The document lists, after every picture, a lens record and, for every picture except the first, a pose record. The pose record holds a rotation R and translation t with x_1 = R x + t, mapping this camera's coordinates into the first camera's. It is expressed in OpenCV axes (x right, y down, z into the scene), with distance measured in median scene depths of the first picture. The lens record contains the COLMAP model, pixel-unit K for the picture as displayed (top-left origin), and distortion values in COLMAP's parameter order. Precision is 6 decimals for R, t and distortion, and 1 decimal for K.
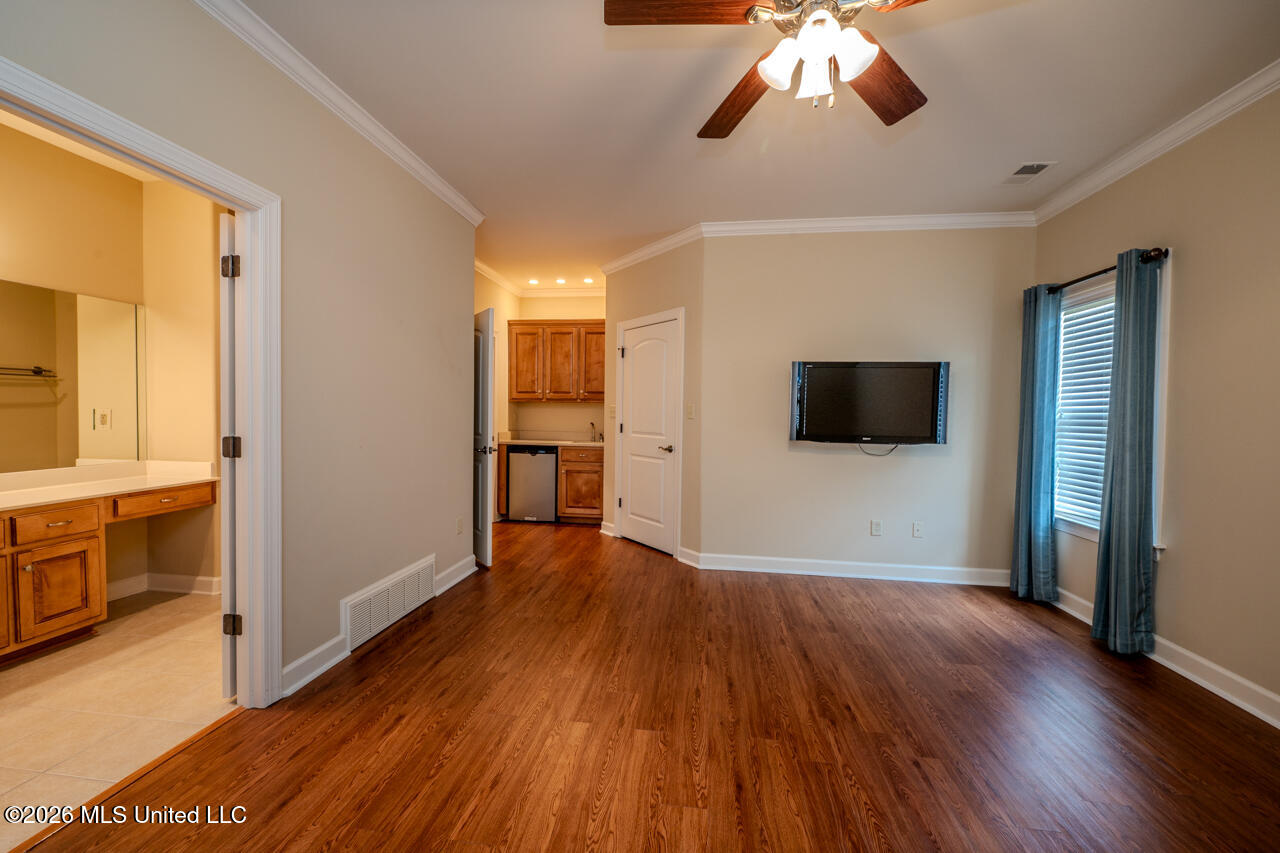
lens RADIAL K [[504.6, 0, 640.0], [0, 504.6, 425.6], [0, 0, 1]] dist [0.002180, 0.000171]
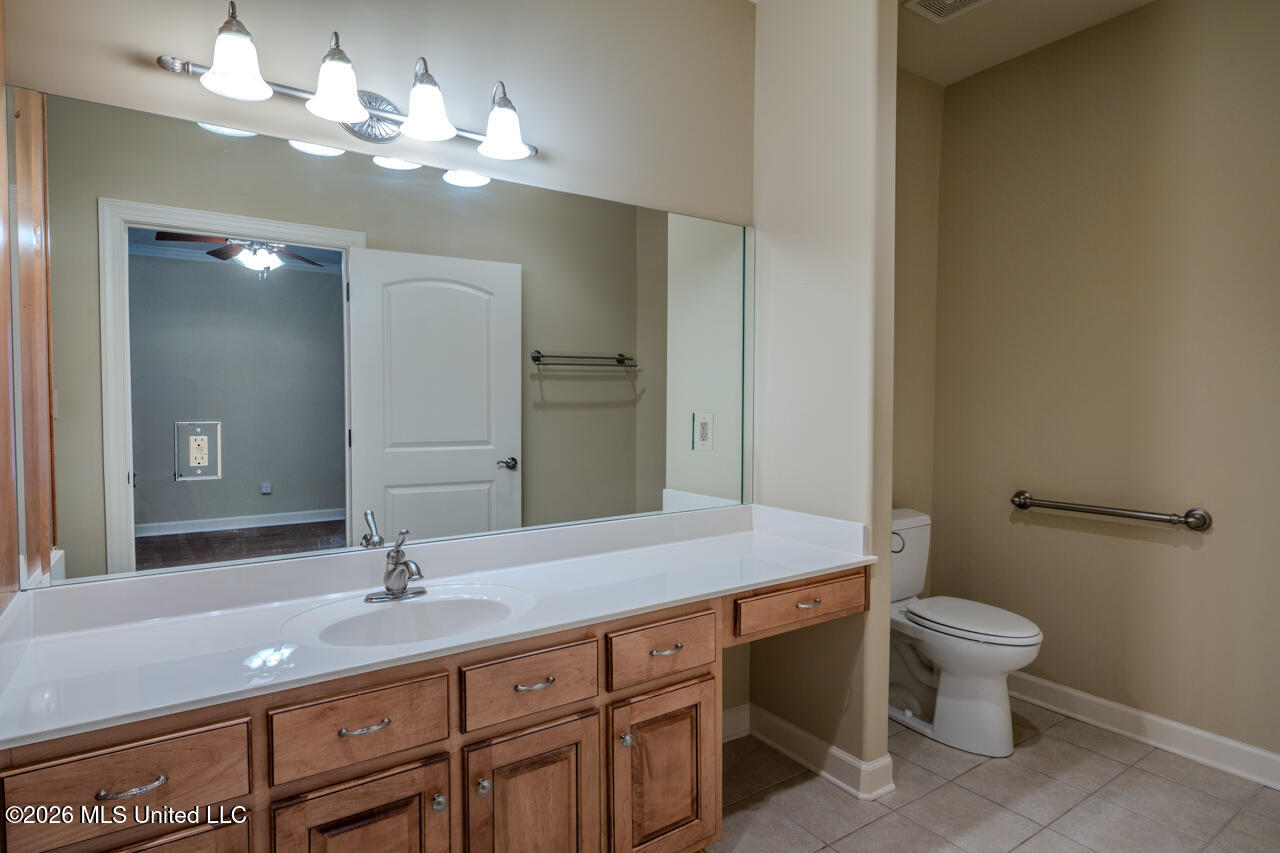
lens RADIAL K [[696.4, 0, 637.8], [0, 696.4, 422.6], [0, 0, 1]] dist [-0.005296, -0.000297]
pose [[0.676967, 0.013761, -0.735885, -0.677779], [-0.013261, 0.999891, 0.006499, -0.033790], [0.735894, 0.005359, 0.677075, 0.525239]]
